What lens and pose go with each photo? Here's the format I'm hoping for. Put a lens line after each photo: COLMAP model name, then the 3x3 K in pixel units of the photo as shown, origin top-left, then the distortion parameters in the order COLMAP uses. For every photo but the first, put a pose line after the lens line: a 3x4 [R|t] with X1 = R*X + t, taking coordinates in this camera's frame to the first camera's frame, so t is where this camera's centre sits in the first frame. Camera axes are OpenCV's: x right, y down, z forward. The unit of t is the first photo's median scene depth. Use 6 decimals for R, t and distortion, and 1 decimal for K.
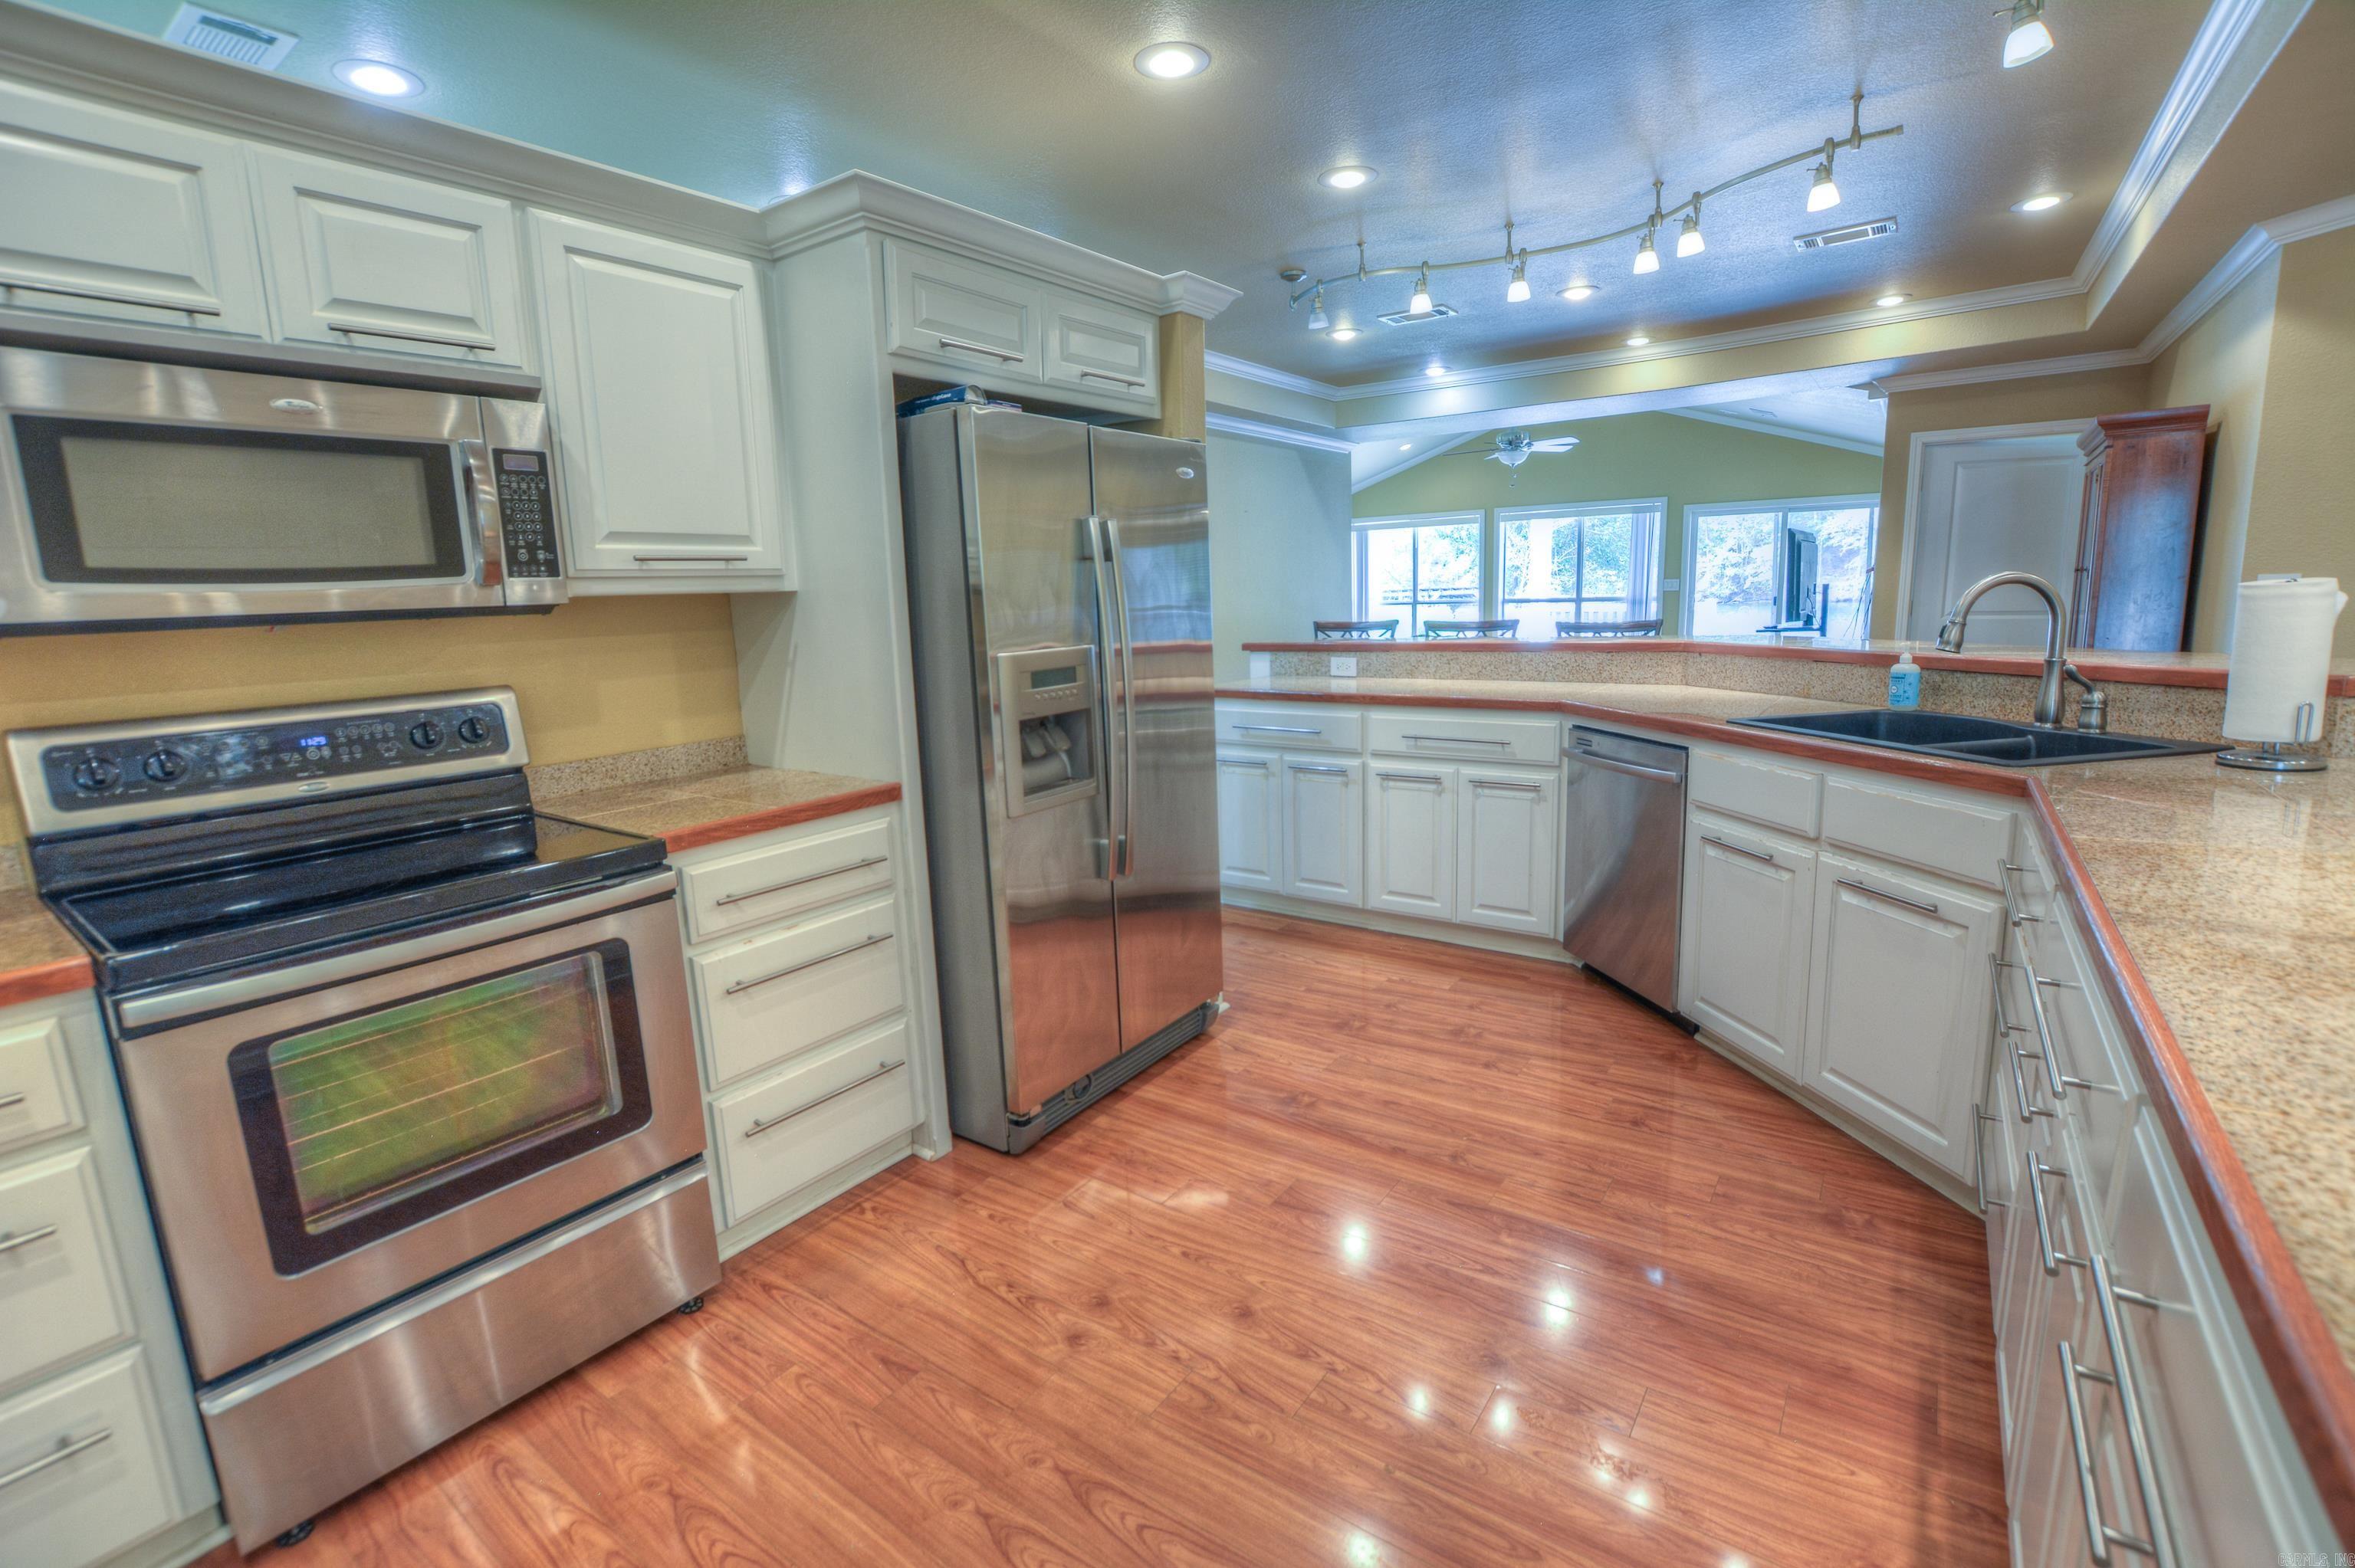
lens RADIAL K [[1038.7, 0, 1169.9], [0, 1038.7, 780.8], [0, 0, 1]] dist [-0.027846, 0.000095]
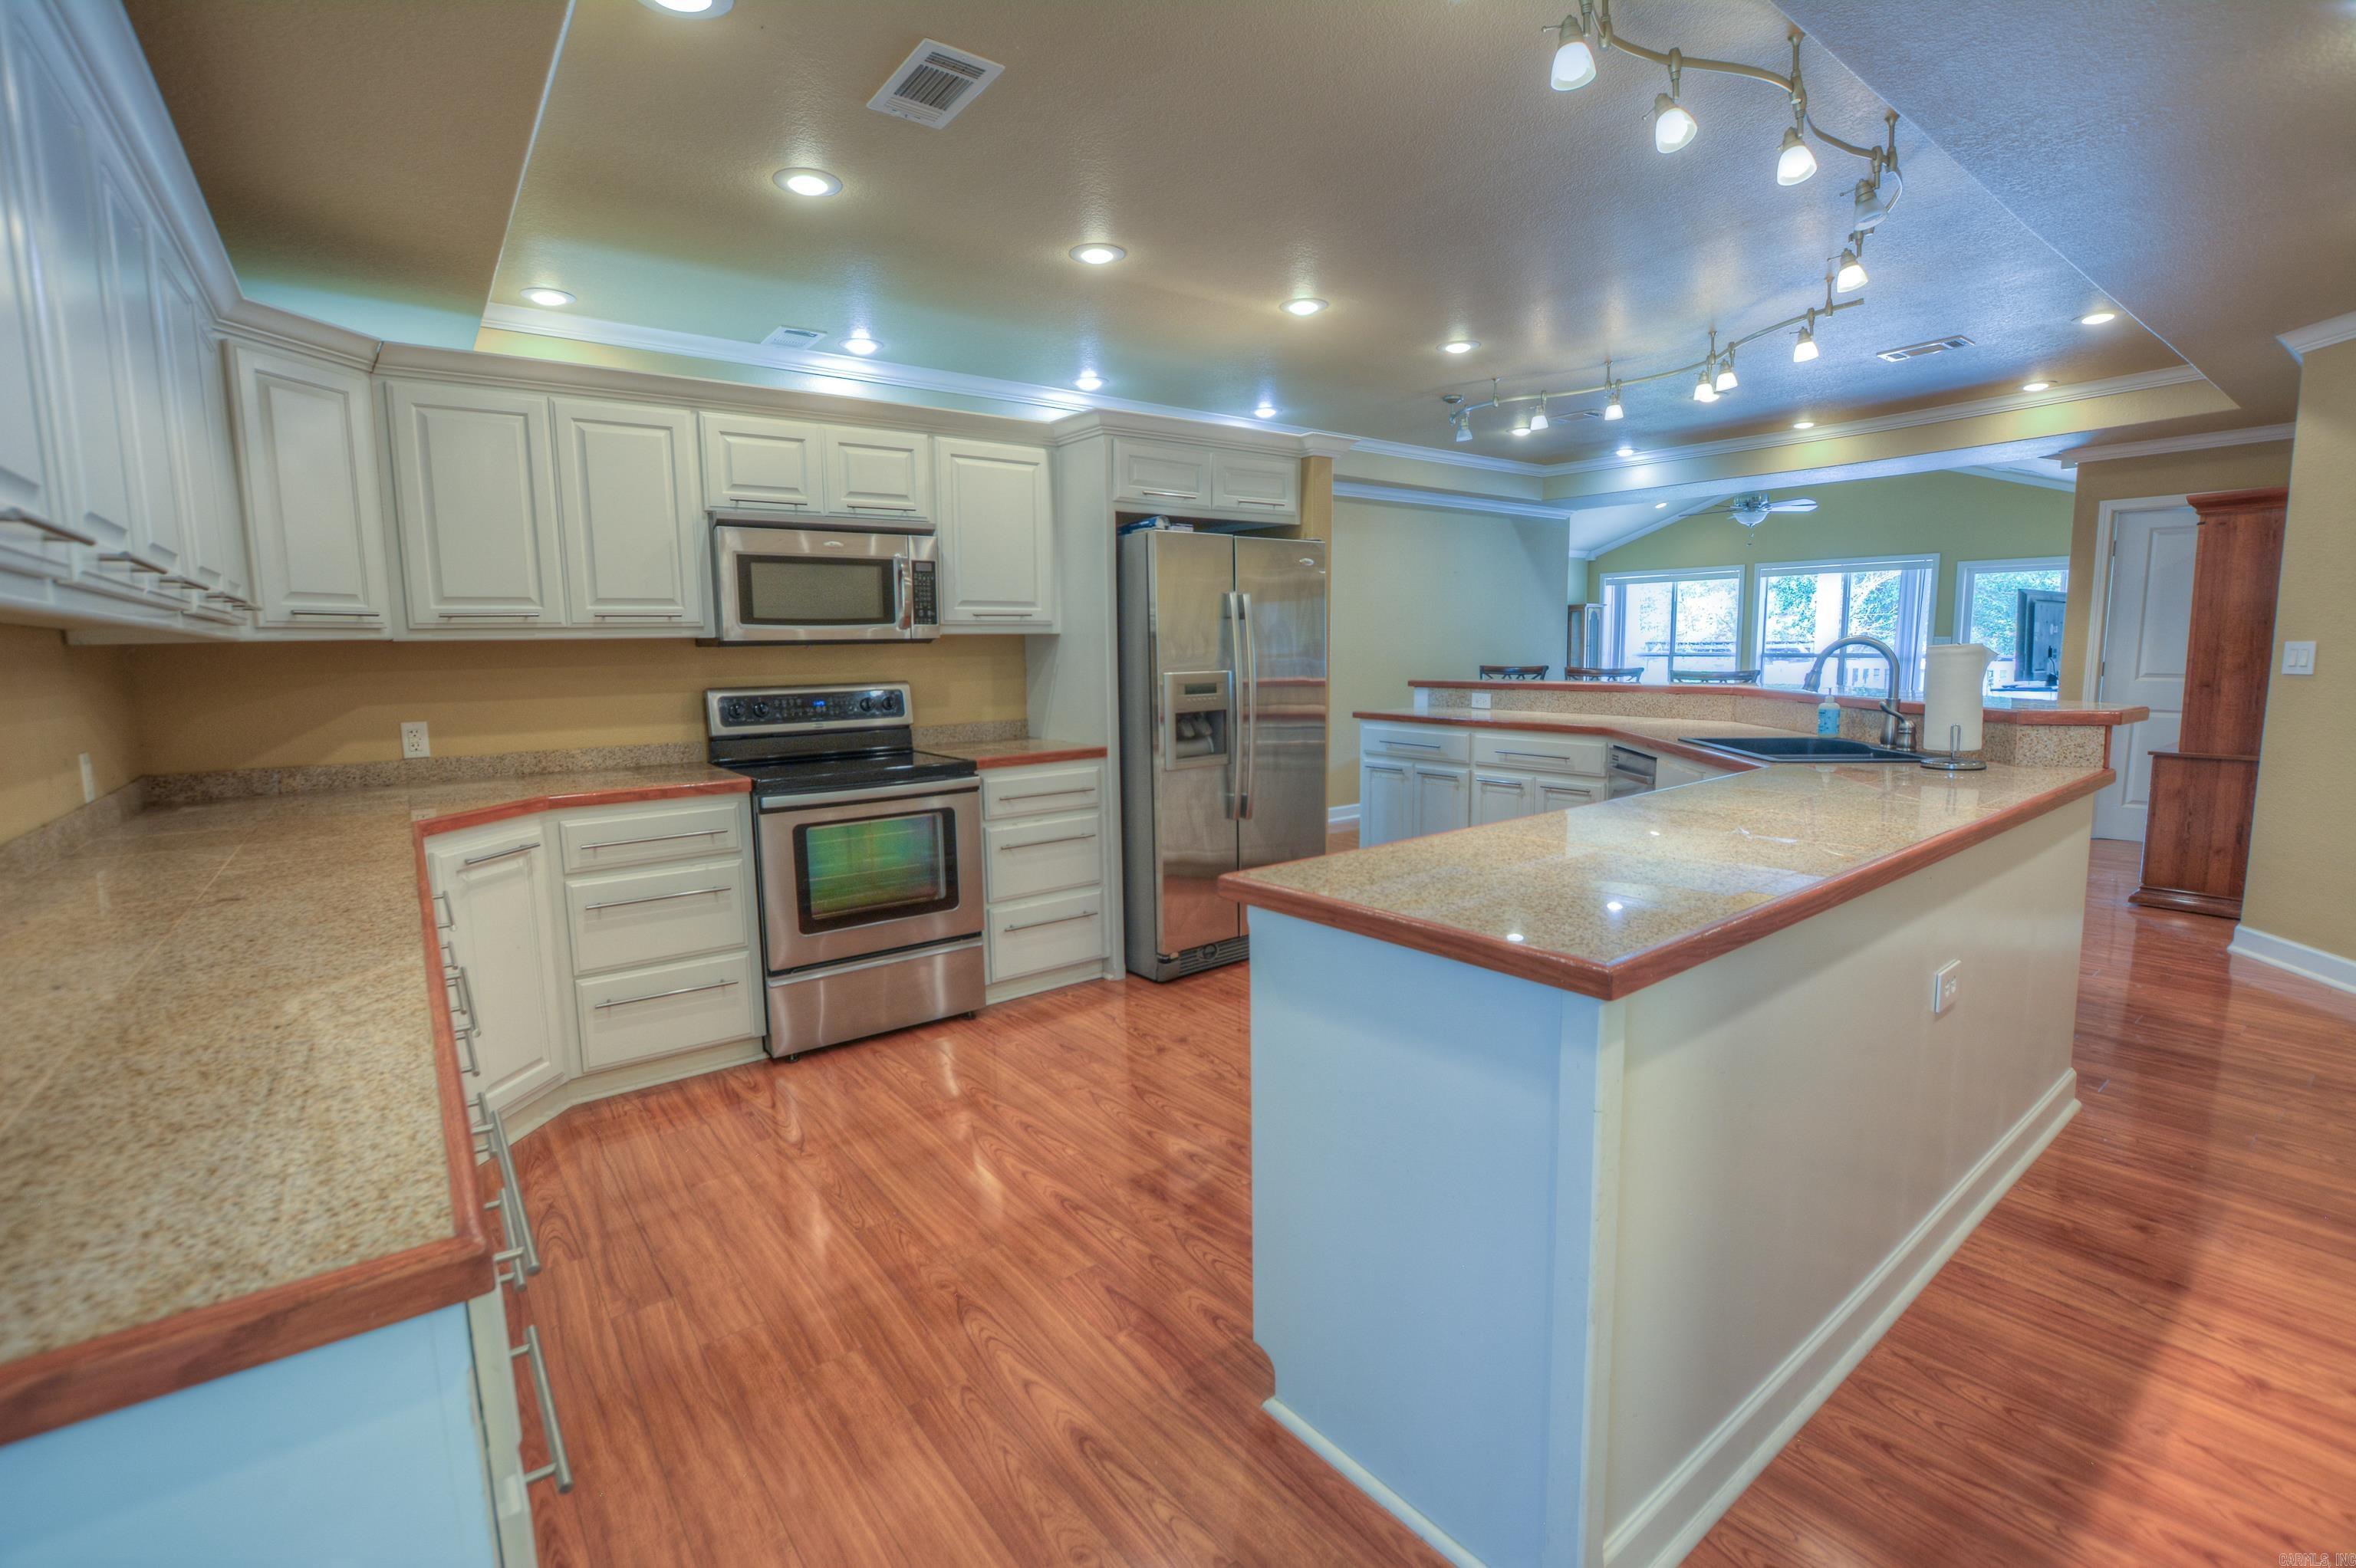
lens RADIAL K [[1039.2, 0, 1170.4], [0, 1039.2, 780.8], [0, 0, 1]] dist [-0.027846, 0.000095]
pose [[0.957511, 0.057884, -0.282529, 0.314760], [-0.069556, 0.997082, -0.031450, 0.100204], [0.279884, 0.049765, 0.958743, -0.583860]]
